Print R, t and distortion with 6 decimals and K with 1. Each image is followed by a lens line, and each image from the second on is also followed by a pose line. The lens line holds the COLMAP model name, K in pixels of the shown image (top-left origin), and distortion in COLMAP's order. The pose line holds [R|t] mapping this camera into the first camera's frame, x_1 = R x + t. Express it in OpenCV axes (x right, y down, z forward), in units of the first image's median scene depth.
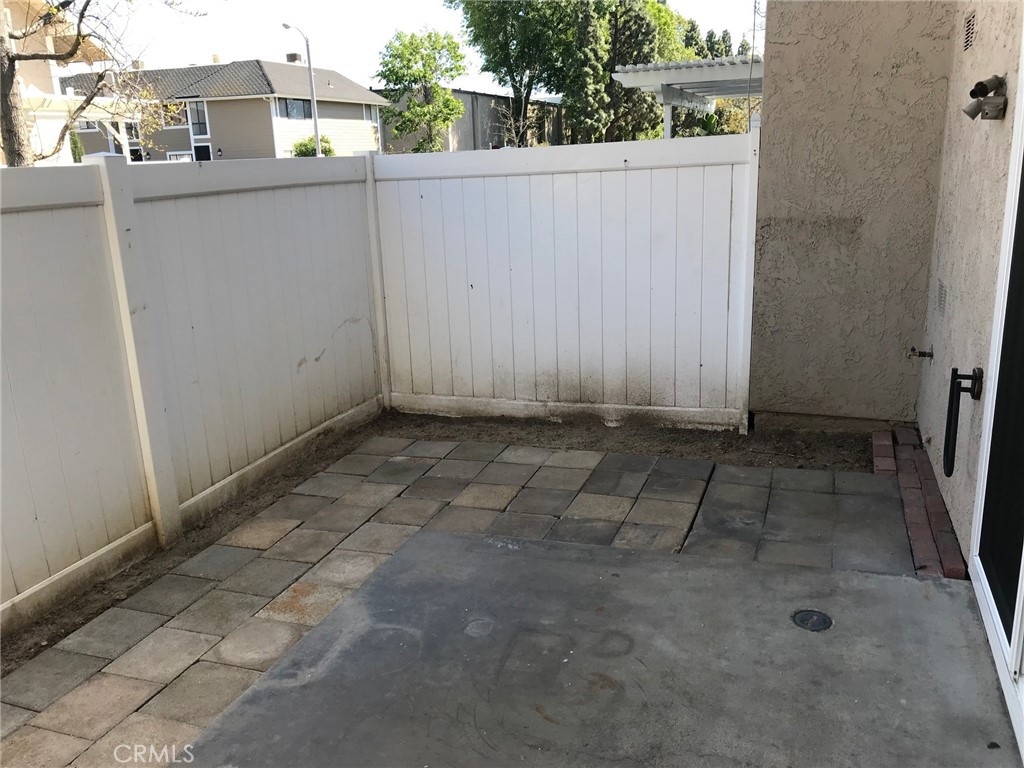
lens RADIAL K [[846.4, 0, 513.1], [0, 846.4, 382.6], [0, 0, 1]] dist [0.010194, 0.005218]
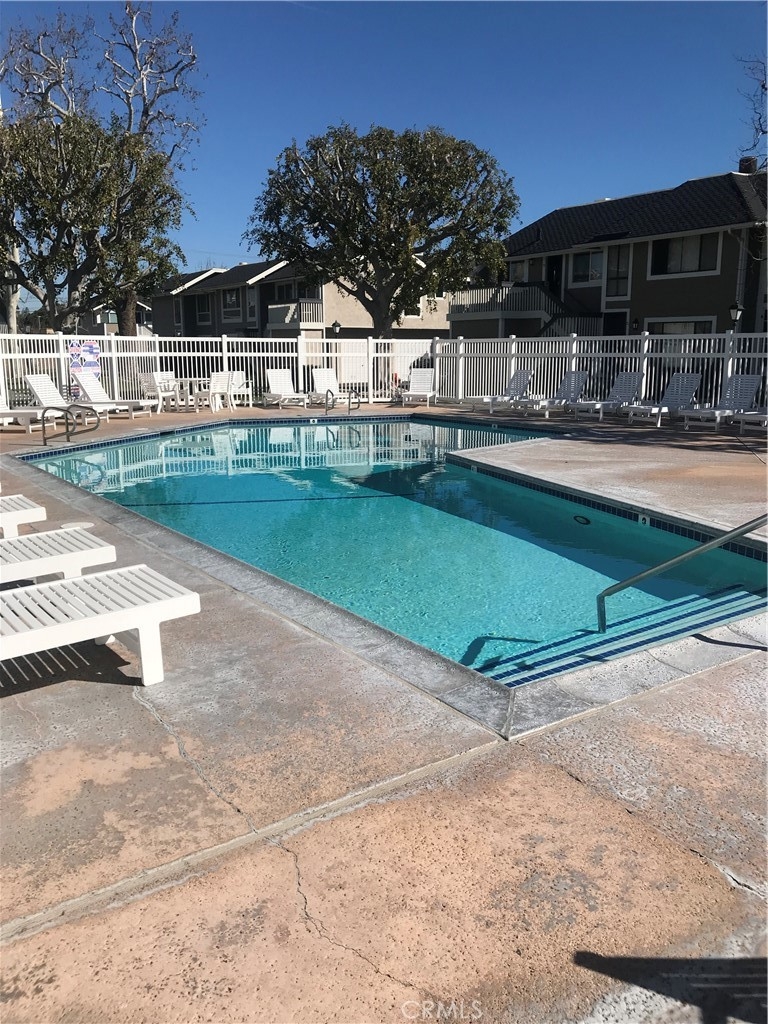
lens RADIAL K [[846.4, 0, 384.2], [0, 846.4, 512.0], [0, 0, 1]] dist [0.010194, 0.005218]
pose [[0.831105, 0.141016, -0.537940, -0.140349], [-0.172488, 0.984977, -0.008287, -0.089952], [0.528689, 0.099676, 0.842943, 0.365893]]
